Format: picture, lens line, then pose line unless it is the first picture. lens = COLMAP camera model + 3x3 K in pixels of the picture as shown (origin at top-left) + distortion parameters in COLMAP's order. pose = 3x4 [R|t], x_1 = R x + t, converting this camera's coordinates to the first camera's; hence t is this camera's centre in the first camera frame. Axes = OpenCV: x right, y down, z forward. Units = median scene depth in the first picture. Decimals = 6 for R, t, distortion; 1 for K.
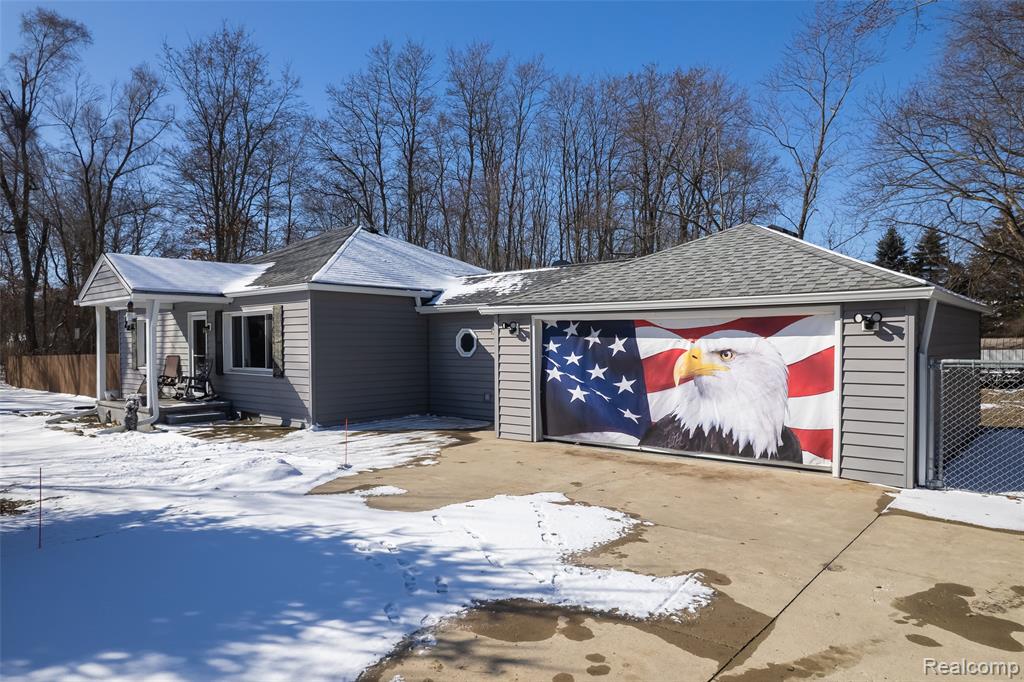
lens RADIAL K [[672.2, 0, 511.6], [0, 672.2, 345.8], [0, 0, 1]] dist [-0.070588, 0.055103]
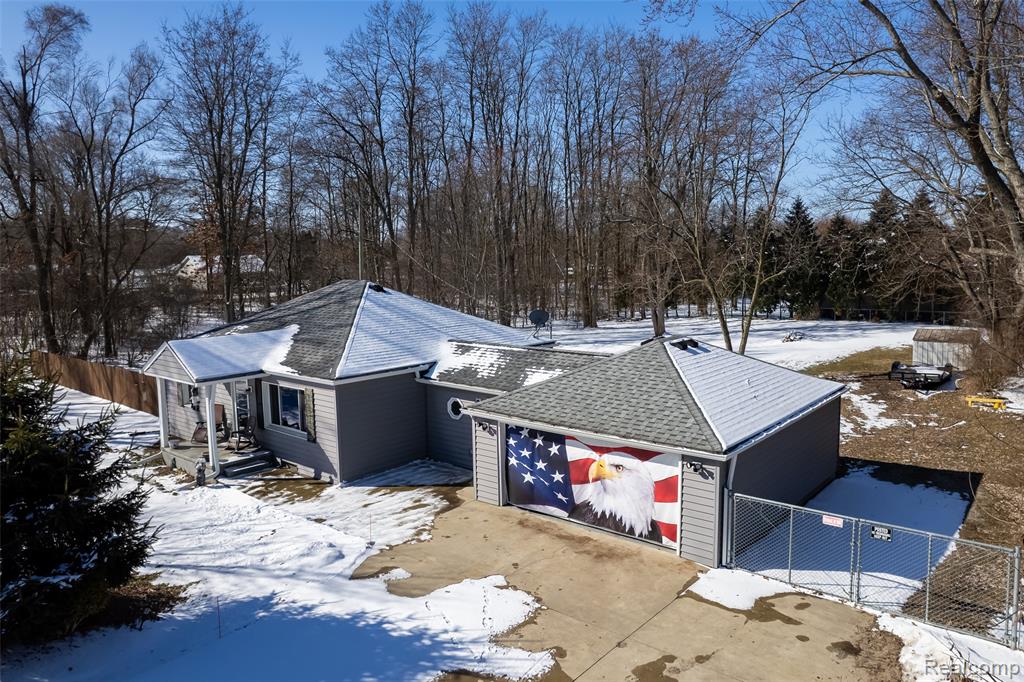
lens RADIAL K [[727.5, 0, 552.5], [0, 727.5, 306.2], [0, 0, 1]] dist [-0.070089, 0.043999]
pose [[0.999288, -0.007963, 0.036884, 0.092905], [0.005301, 0.997411, 0.071714, -0.397970], [-0.037360, -0.071468, 0.996743, -0.516318]]
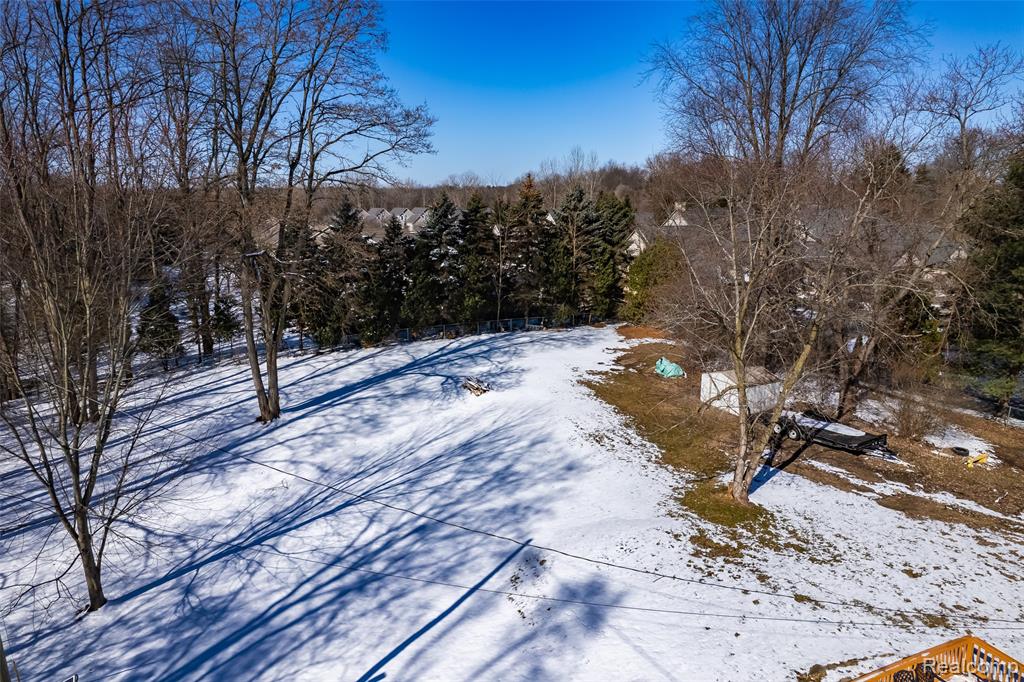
lens RADIAL K [[659.1, 0, 511.9], [0, 659.1, 345.8], [0, 0, 1]] dist [-0.079085, 0.070245]
pose [[0.443247, -0.194442, 0.875057, -1.139650], [0.001716, 0.976373, 0.216086, -0.827457], [-0.896398, -0.094278, 0.433108, 2.450927]]
